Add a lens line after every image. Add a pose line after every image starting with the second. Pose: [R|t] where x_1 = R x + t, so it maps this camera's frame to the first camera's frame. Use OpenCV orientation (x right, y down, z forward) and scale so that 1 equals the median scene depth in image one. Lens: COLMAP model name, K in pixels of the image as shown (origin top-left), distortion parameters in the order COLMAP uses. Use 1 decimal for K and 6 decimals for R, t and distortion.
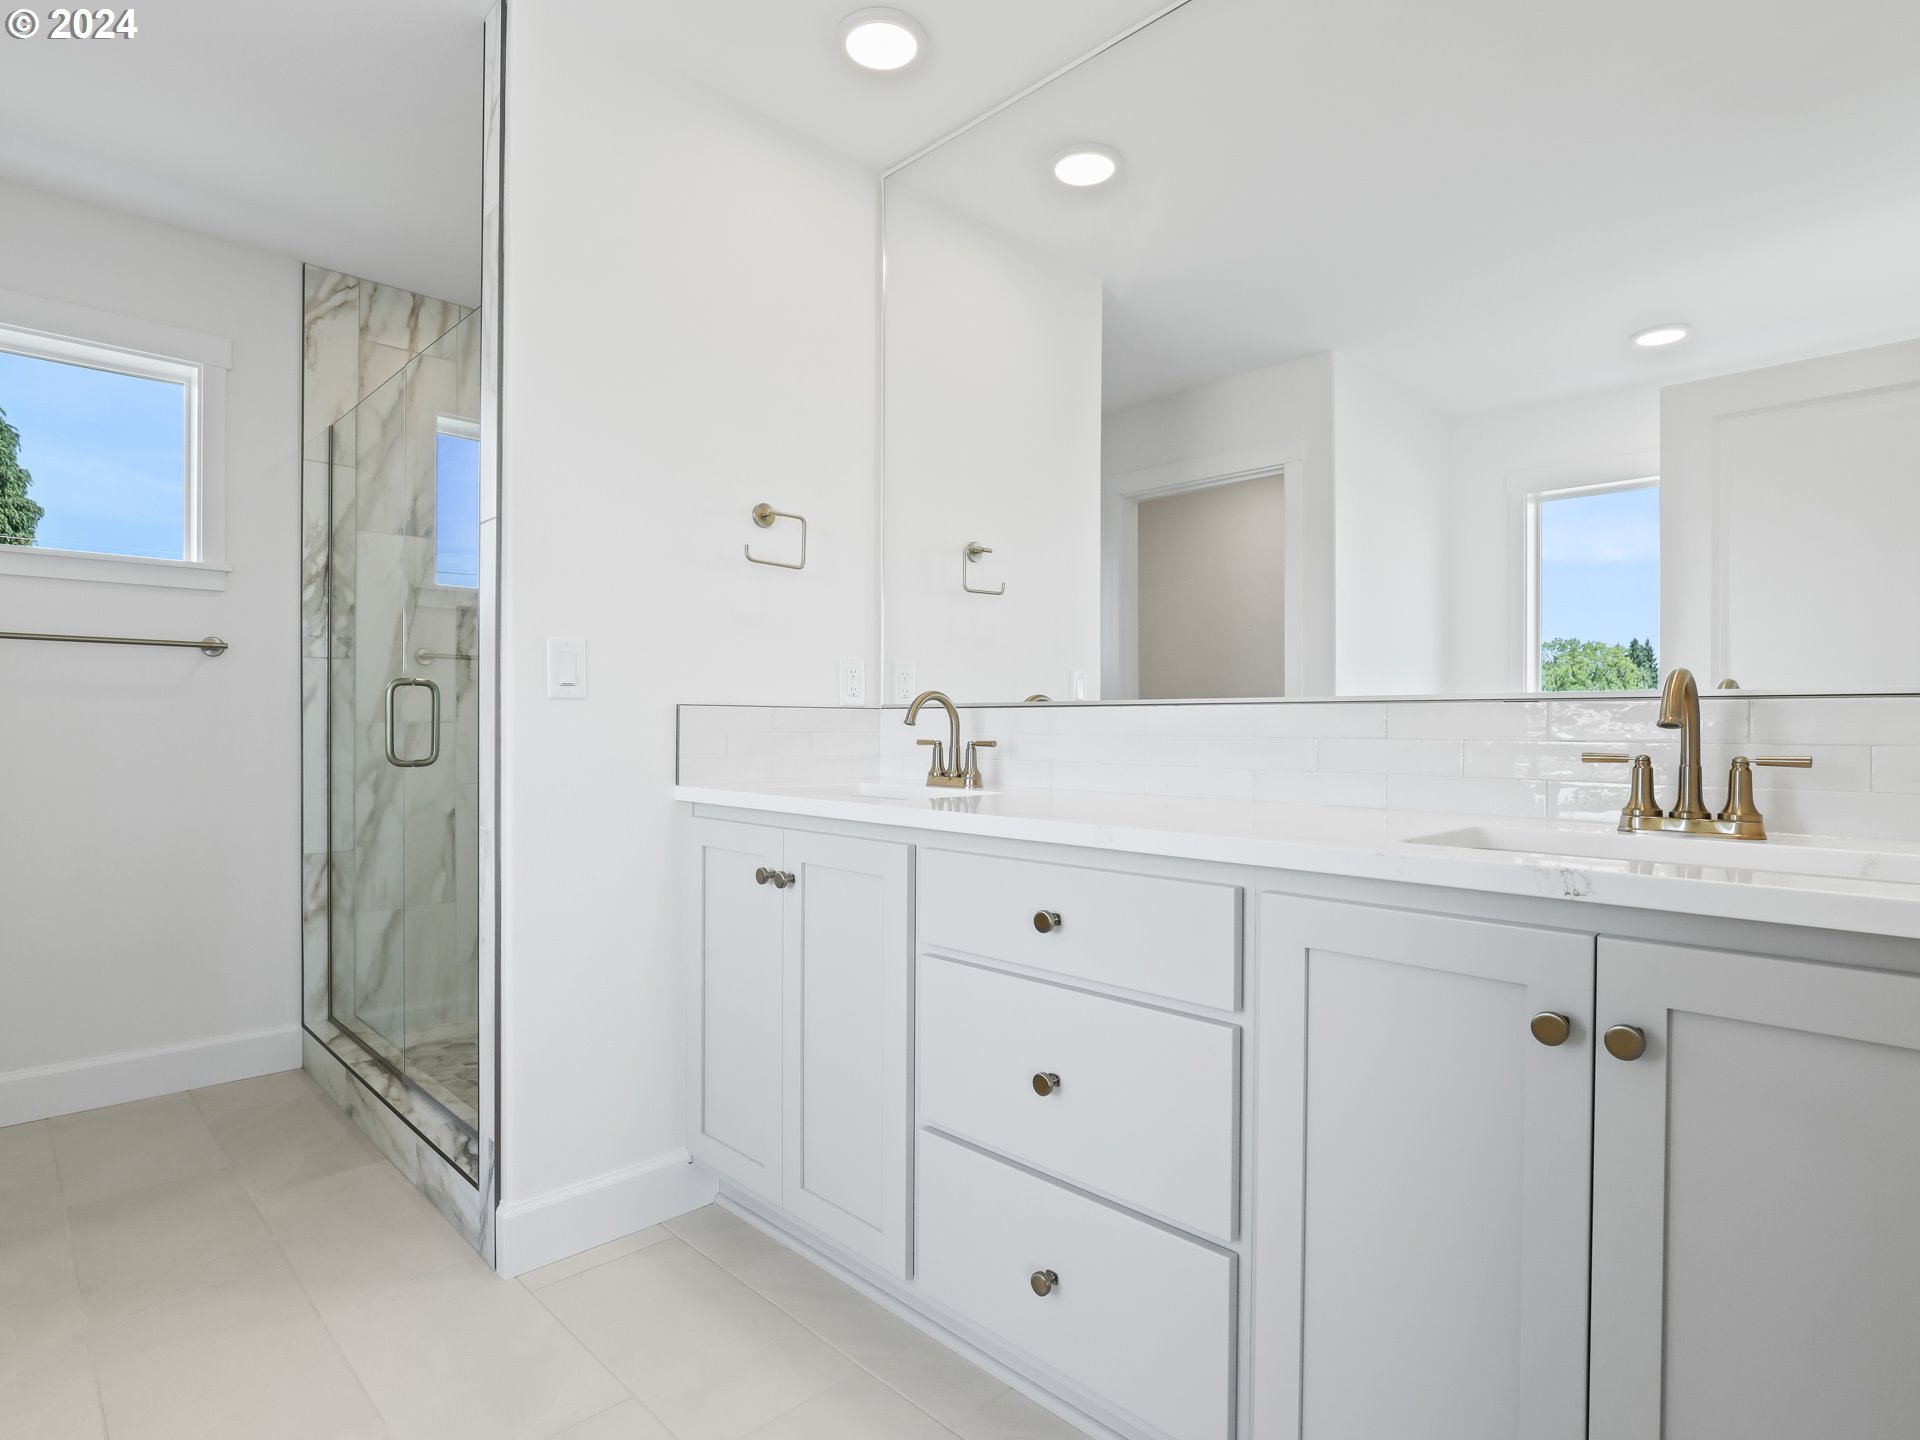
lens RADIAL K [[998.9, 0, 953.5], [0, 998.9, 715.1], [0, 0, 1]] dist [-0.016999, 0.000723]
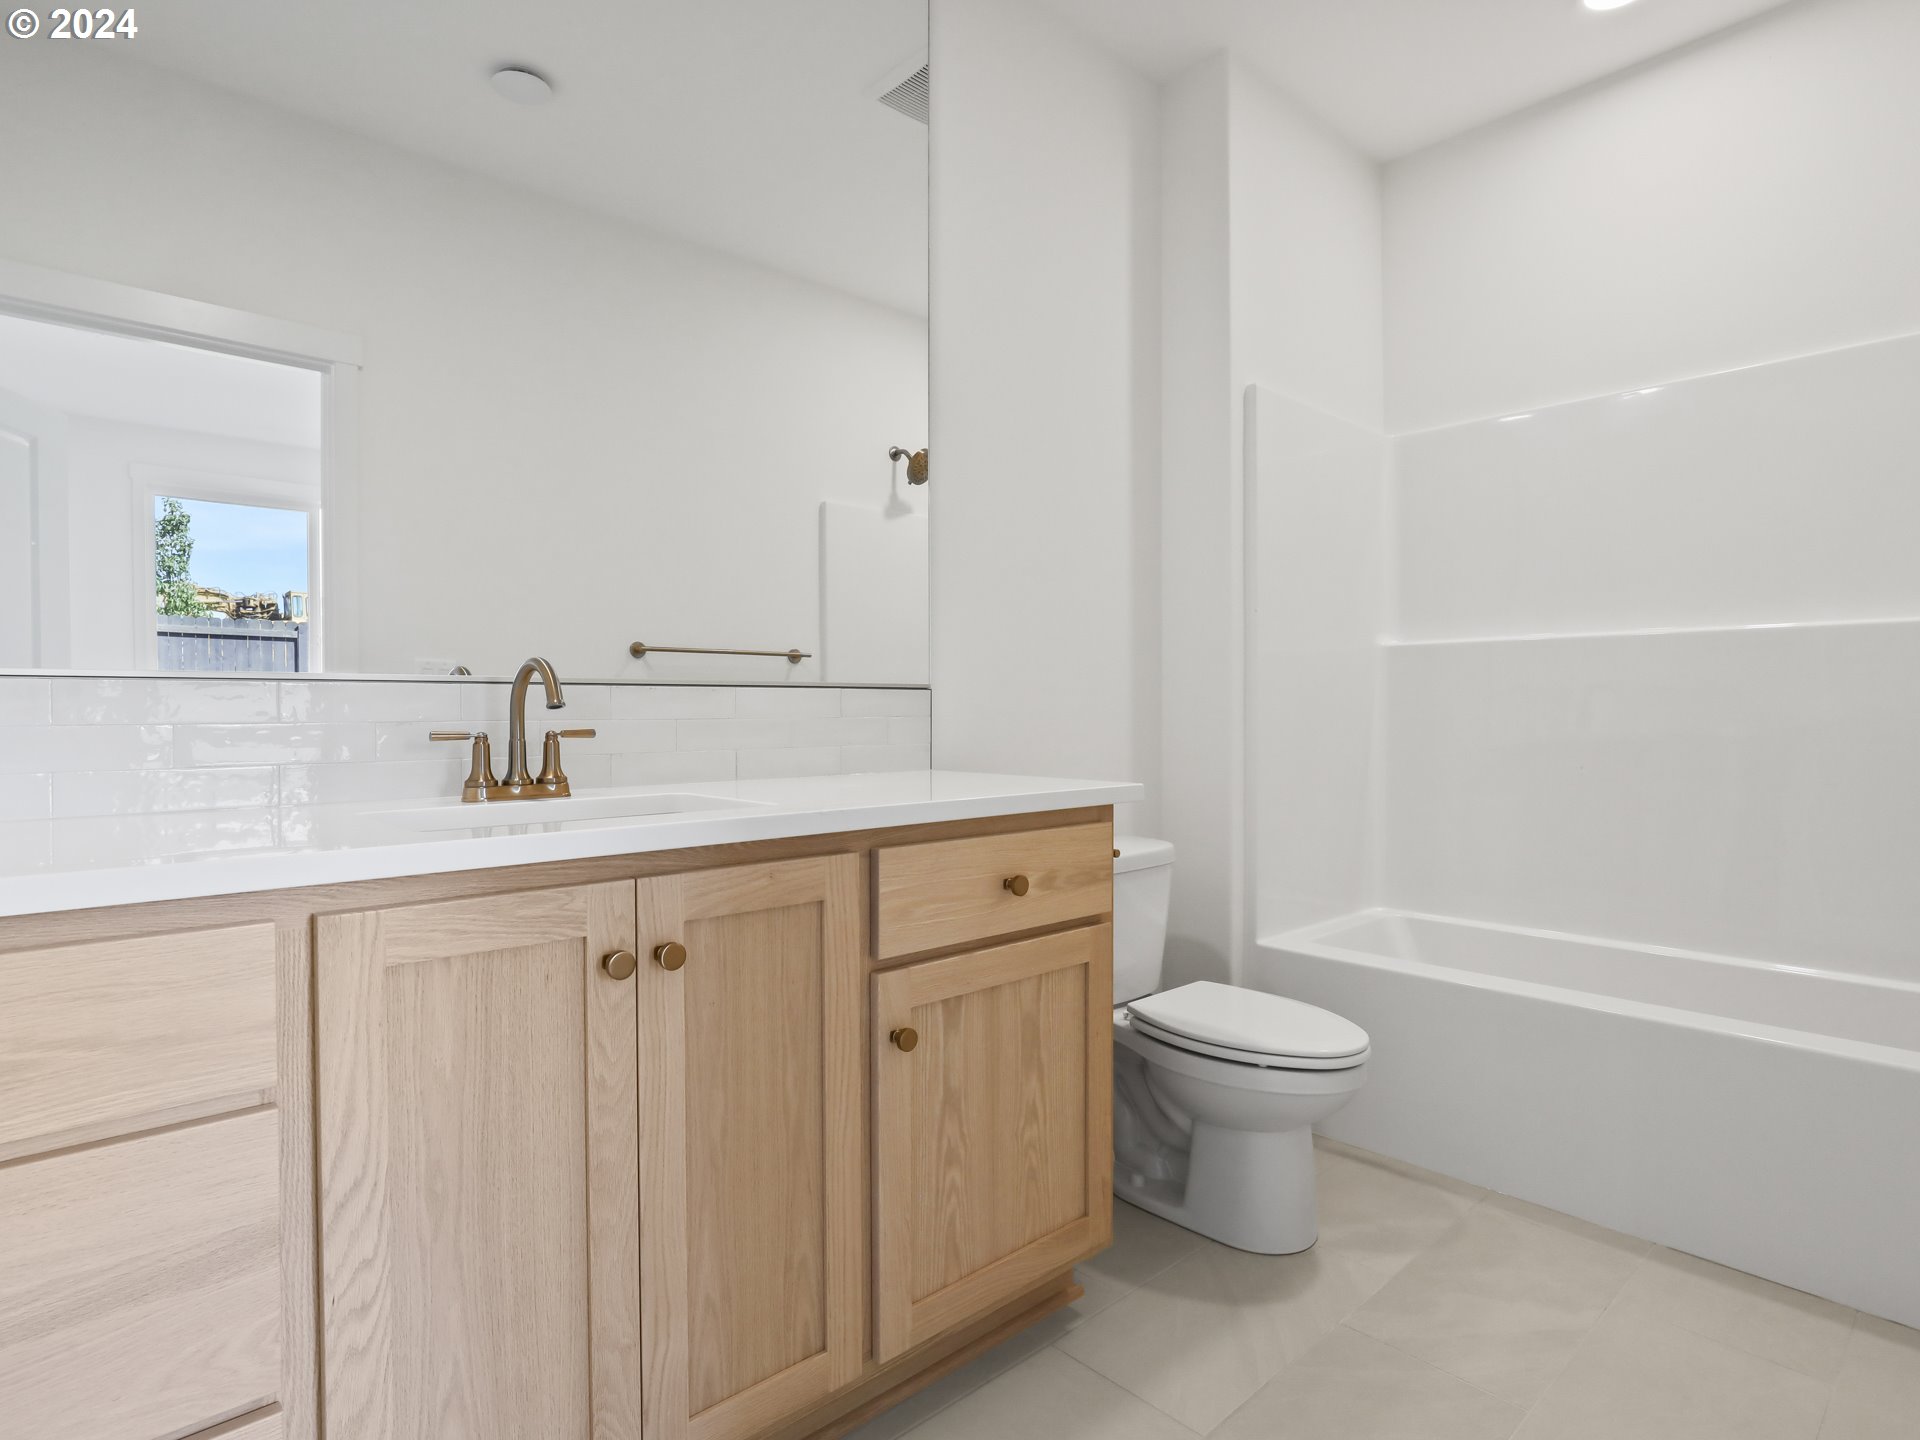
lens RADIAL K [[998.9, 0, 953.5], [0, 998.9, 715.1], [0, 0, 1]] dist [-0.016999, 0.000723]
pose [[0.052693, -0.019254, 0.998425, -0.416586], [0.005173, 0.999806, 0.019008, 0.001546], [-0.998597, 0.004164, 0.052783, 0.430687]]
